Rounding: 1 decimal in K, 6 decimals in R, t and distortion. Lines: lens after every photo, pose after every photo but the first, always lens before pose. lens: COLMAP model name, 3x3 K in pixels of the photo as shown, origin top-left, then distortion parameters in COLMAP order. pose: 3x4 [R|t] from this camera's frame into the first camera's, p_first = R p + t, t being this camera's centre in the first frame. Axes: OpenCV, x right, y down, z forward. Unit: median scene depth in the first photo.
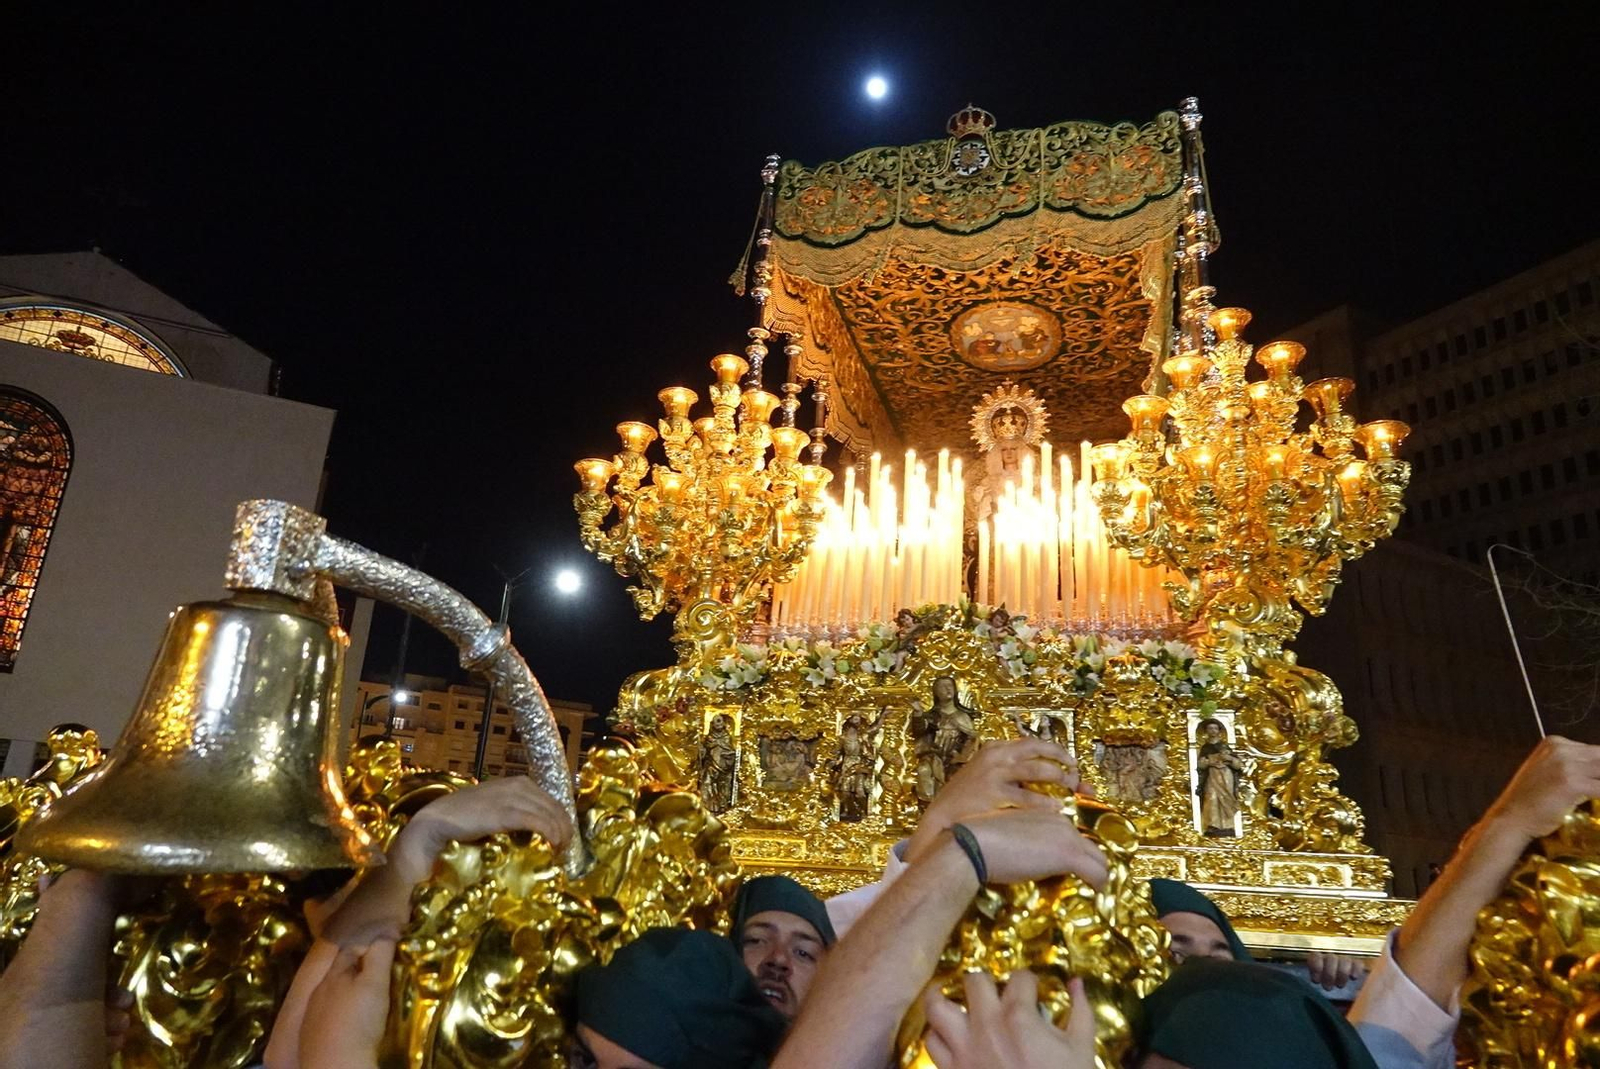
lens RADIAL K [[1112.3, 0, 790.5], [0, 1112.3, 531.6], [0, 0, 1]] dist [0.001391, -0.002372]
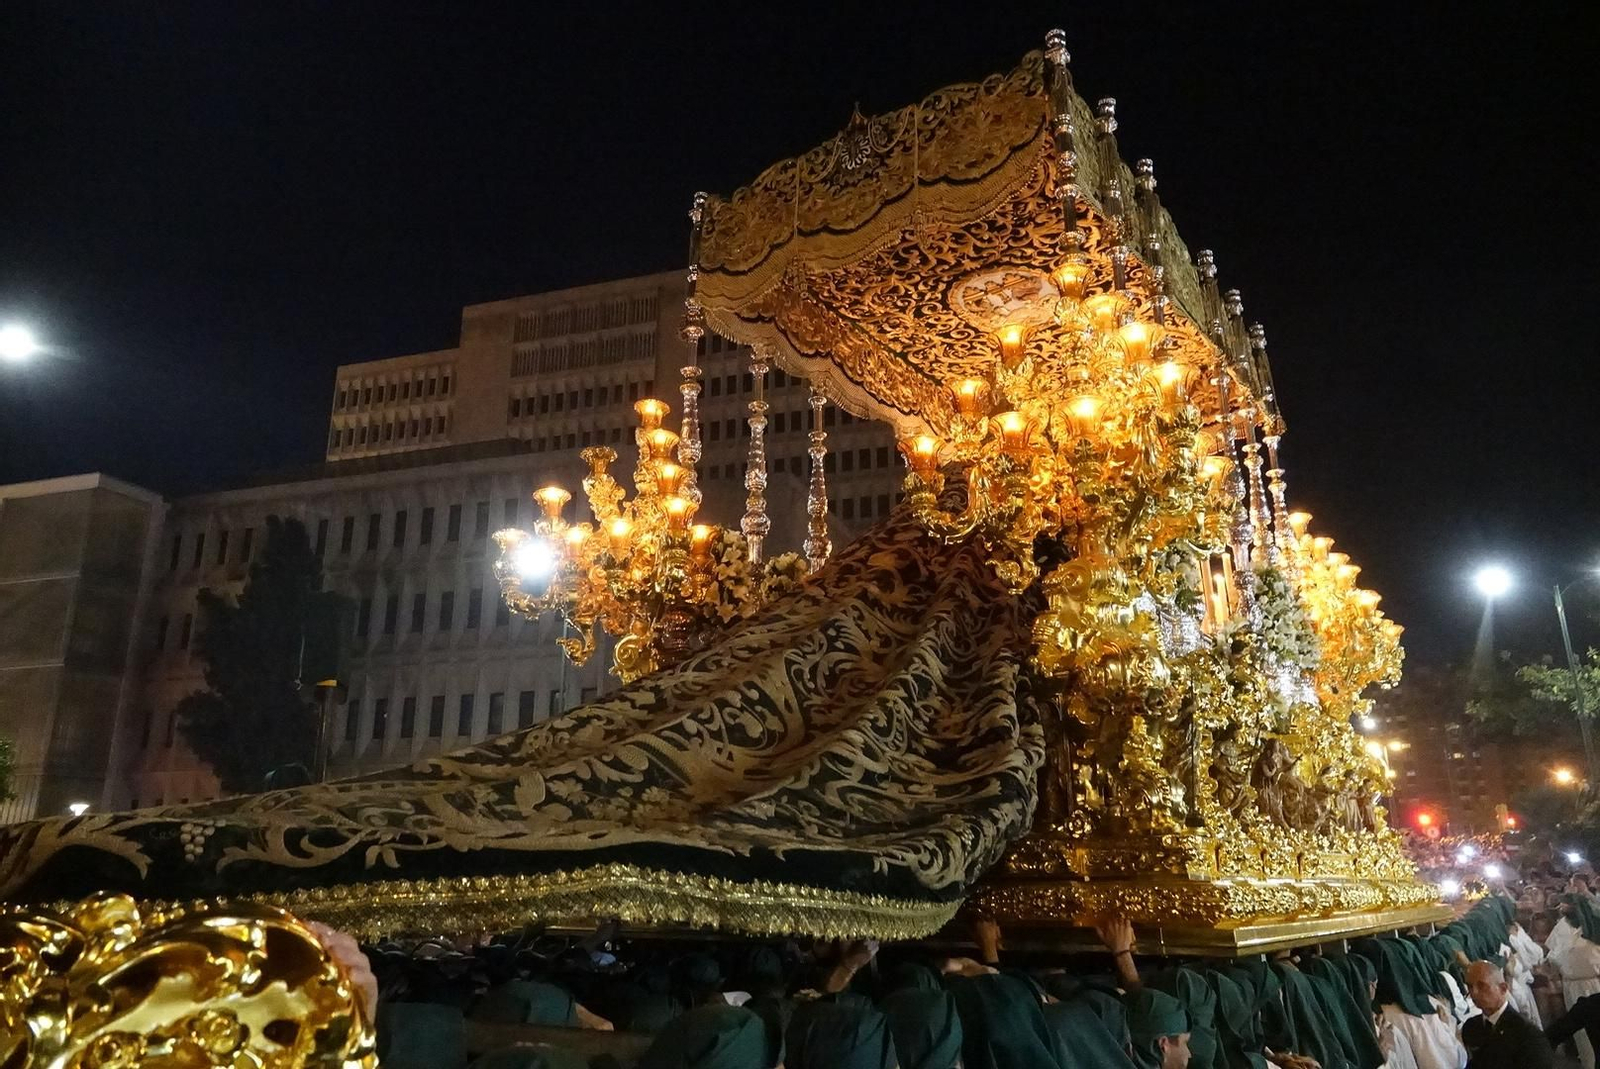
lens RADIAL K [[1122.4, 0, 800.0], [0, 1122.4, 534.5], [0, 0, 1]] dist [-0.002417, 0.002105]
pose [[0.941194, -0.163922, -0.295439, 0.357513], [0.166932, 0.985851, -0.015187, 0.006422], [0.293748, -0.035024, 0.955241, 0.021422]]
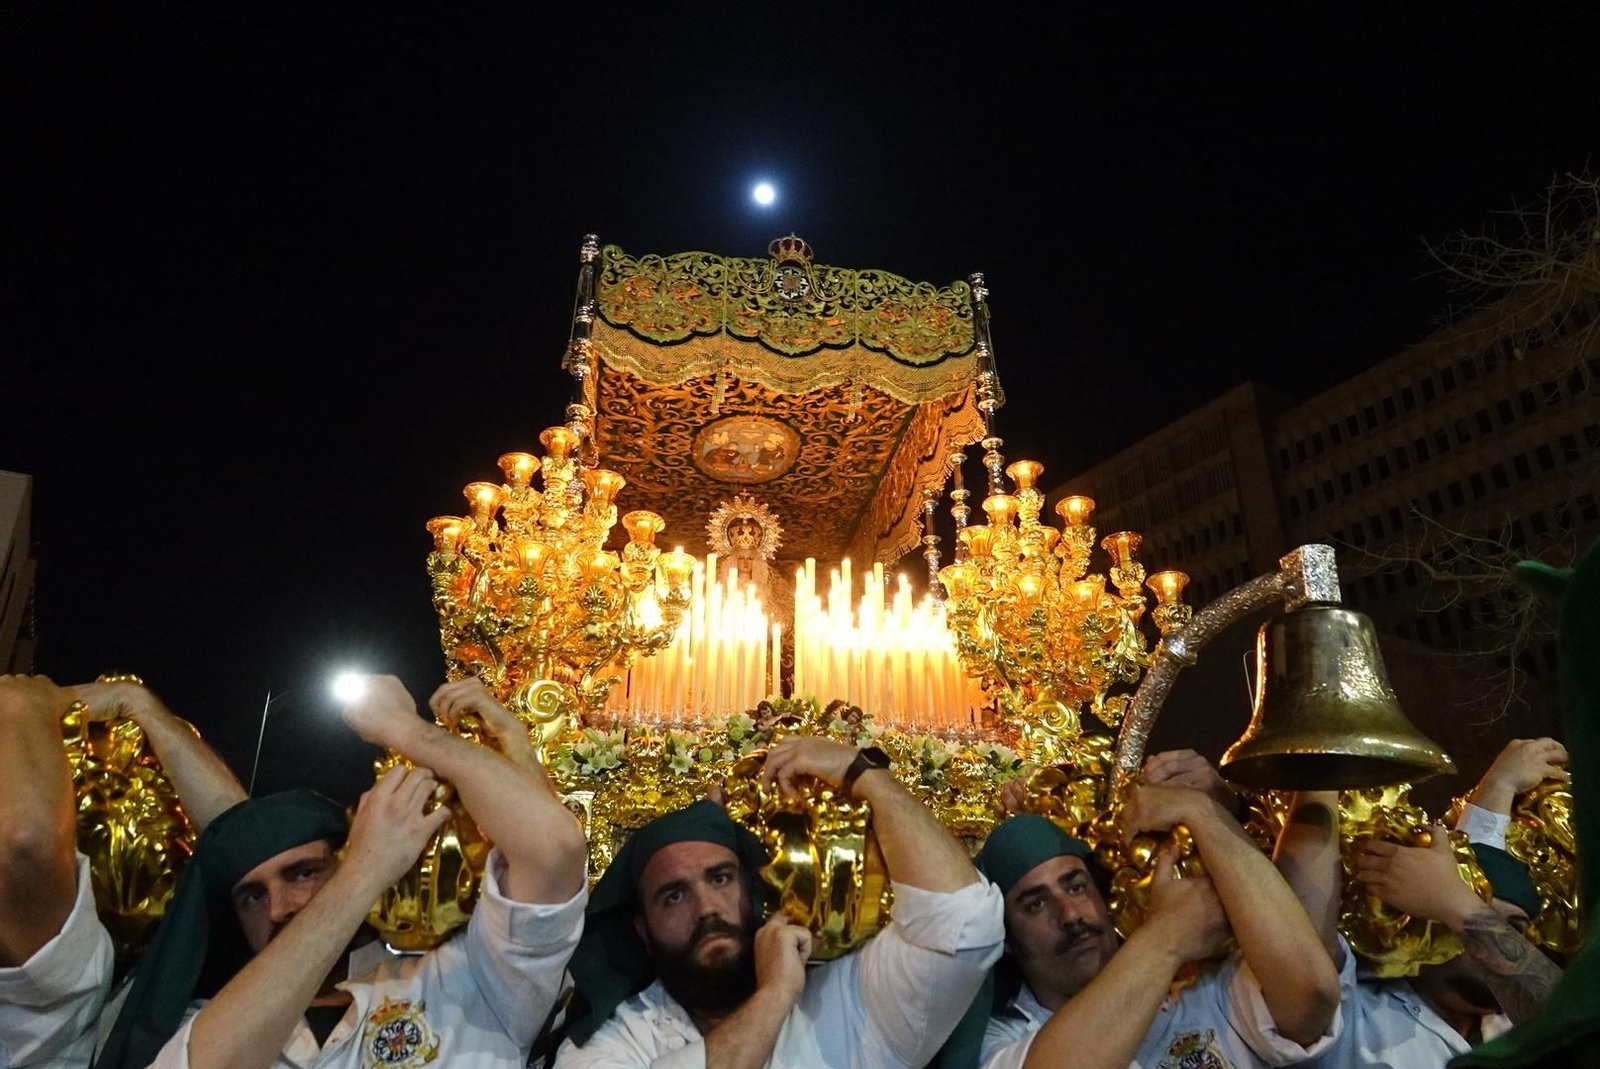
lens RADIAL K [[1211.7, 0, 800.0], [0, 1211.7, 534.5], [0, 0, 1]] dist [0.000205, 0.000801]
pose [[0.896271, 0.122710, 0.426194, -0.297848], [-0.081392, 0.990150, -0.113920, 0.033898], [-0.435975, 0.067414, 0.897430, -0.025874]]
